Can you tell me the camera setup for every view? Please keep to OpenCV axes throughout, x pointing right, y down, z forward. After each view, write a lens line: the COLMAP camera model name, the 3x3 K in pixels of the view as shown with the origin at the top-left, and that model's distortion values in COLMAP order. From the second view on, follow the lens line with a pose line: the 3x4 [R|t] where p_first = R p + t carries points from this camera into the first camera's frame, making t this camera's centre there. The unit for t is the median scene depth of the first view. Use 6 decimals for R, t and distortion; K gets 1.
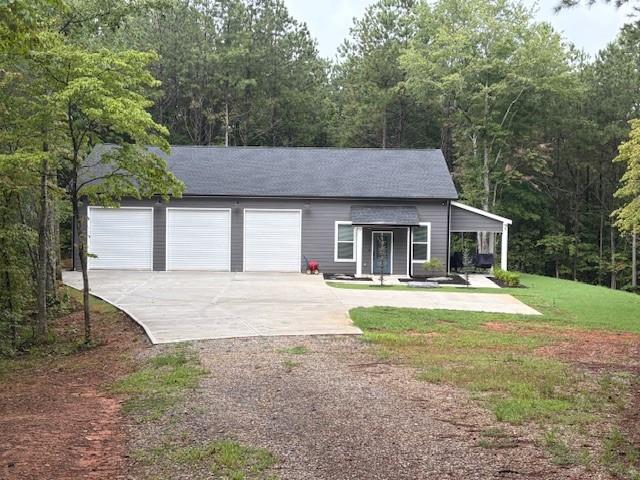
lens RADIAL K [[937.0, 0, 318.9], [0, 937.0, 239.8], [0, 0, 1]] dist [0.193703, 0.000000]
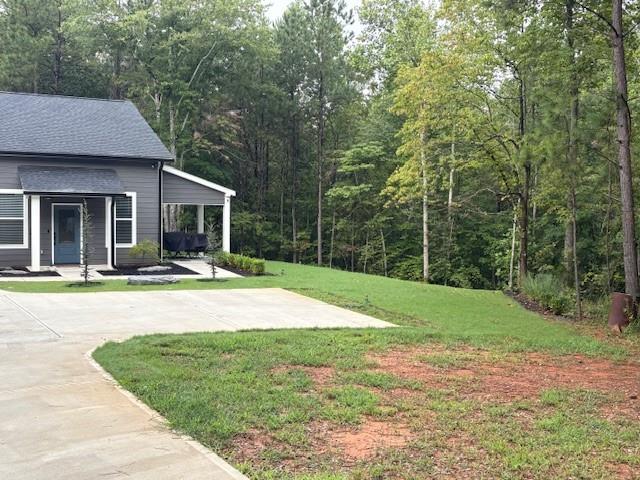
lens RADIAL K [[780.2, 0, 318.8], [0, 780.2, 244.4], [0, 0, 1]] dist [0.056035, 0.000000]
pose [[0.898066, -0.023402, 0.439237, -0.022500], [0.012490, 0.999538, 0.027716, 0.007293], [-0.439683, -0.019405, 0.897944, 0.386847]]
